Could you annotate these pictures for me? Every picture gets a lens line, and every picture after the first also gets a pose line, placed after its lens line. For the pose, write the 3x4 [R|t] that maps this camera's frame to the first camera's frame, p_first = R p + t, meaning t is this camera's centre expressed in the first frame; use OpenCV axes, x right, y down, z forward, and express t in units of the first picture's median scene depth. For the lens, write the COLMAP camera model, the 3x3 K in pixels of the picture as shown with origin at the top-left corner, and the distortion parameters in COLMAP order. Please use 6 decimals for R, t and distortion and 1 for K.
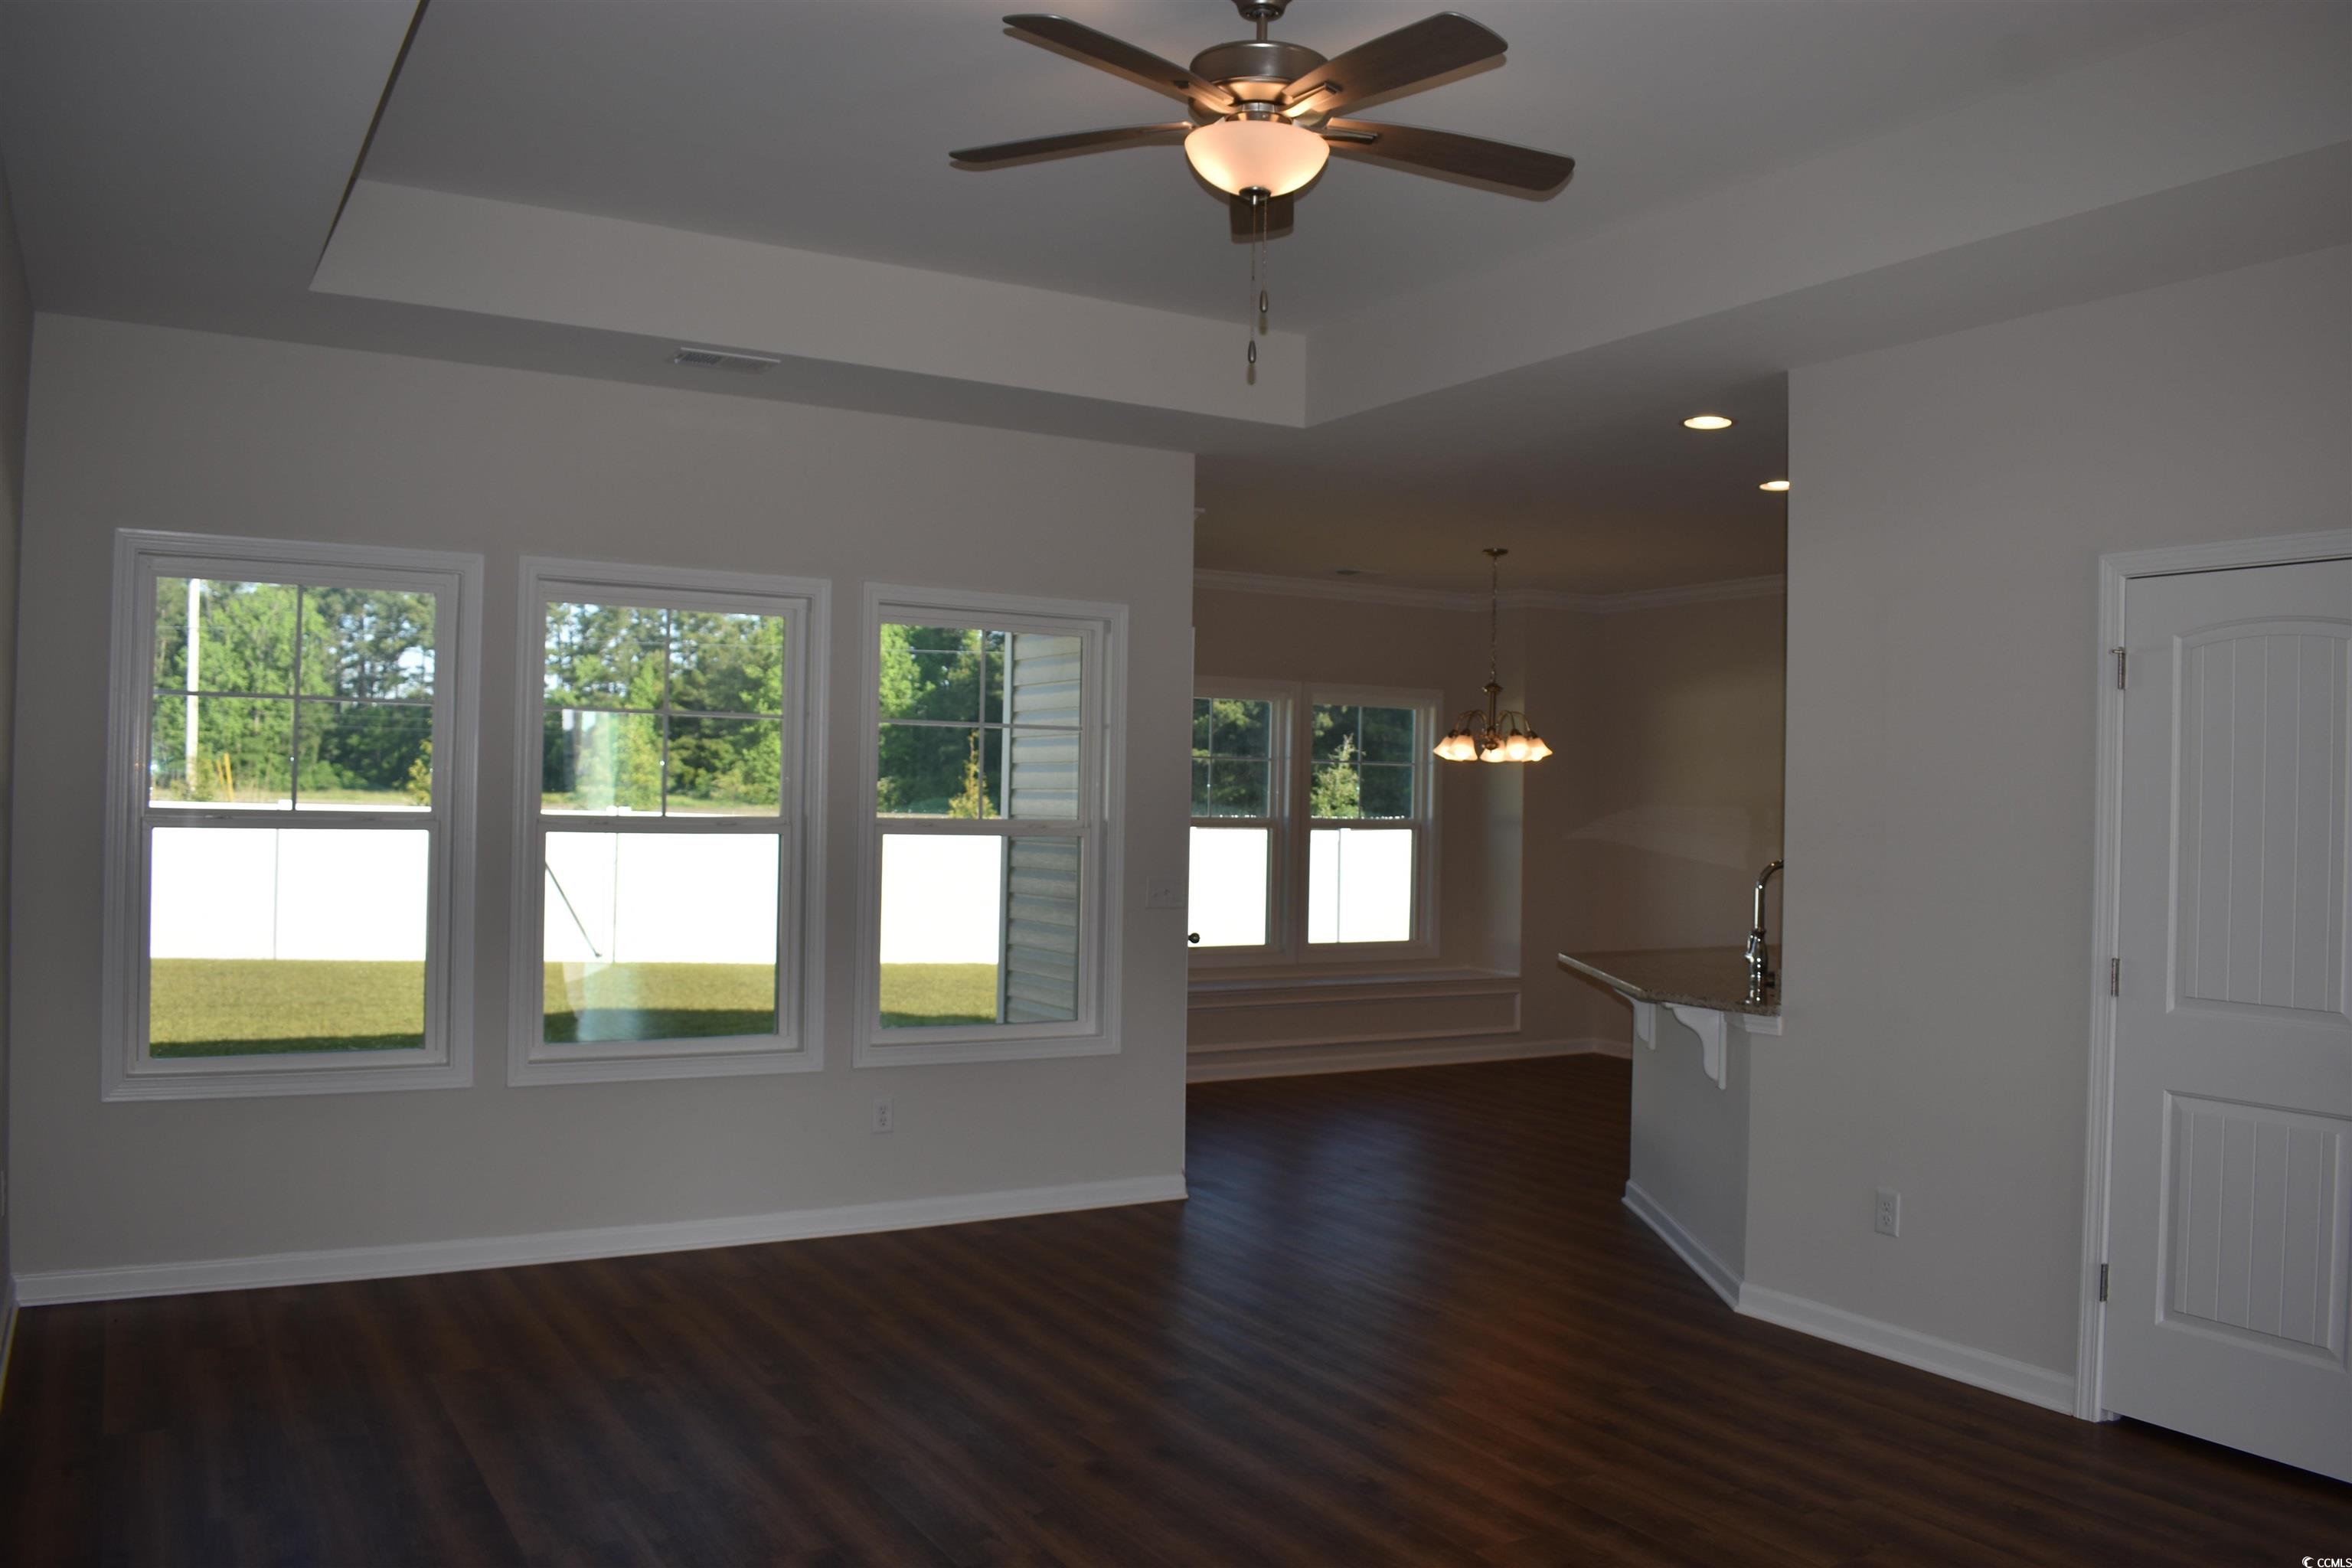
lens RADIAL K [[1838.7, 0, 1176.0], [0, 1838.7, 784.0], [0, 0, 1]] dist [-0.095627, 0.009195]
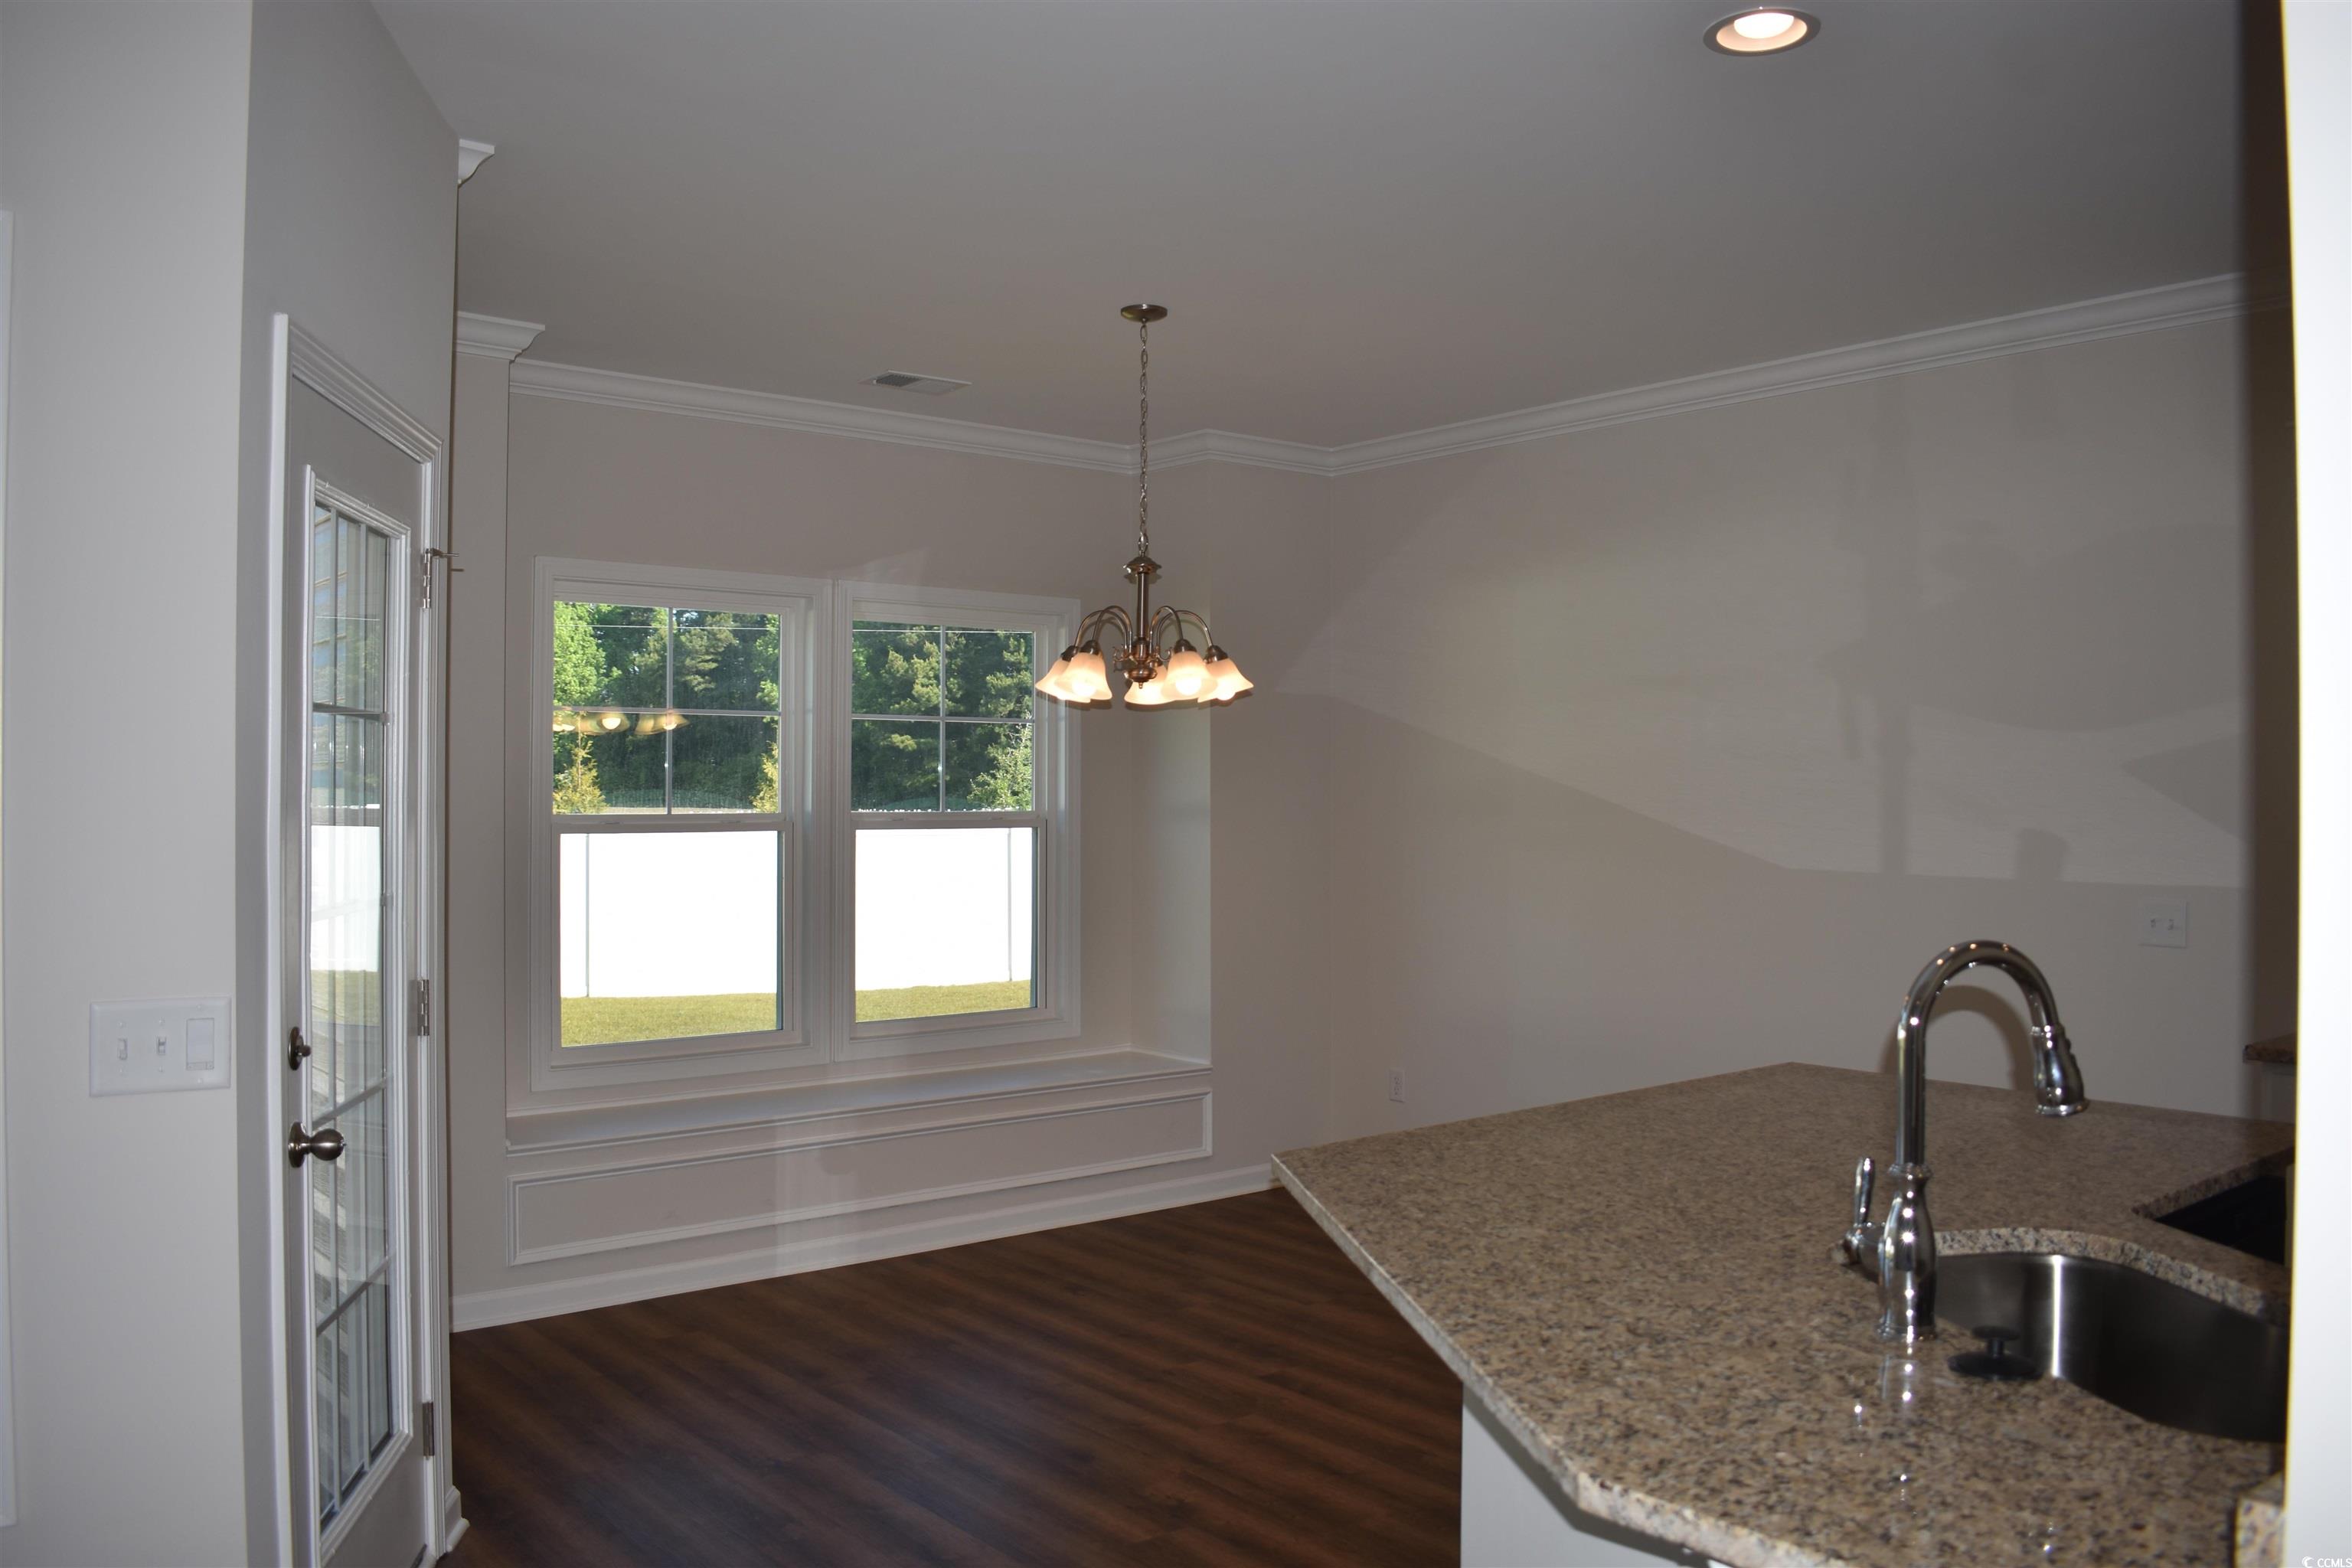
lens RADIAL K [[1838.7, 0, 1176.0], [0, 1838.7, 784.0], [0, 0, 1]] dist [-0.095627, 0.009195]
pose [[0.988001, -0.016746, 0.153538, 0.081972], [0.015554, 0.999839, 0.008962, 0.005532], [-0.153664, -0.006467, 0.988102, 0.387213]]
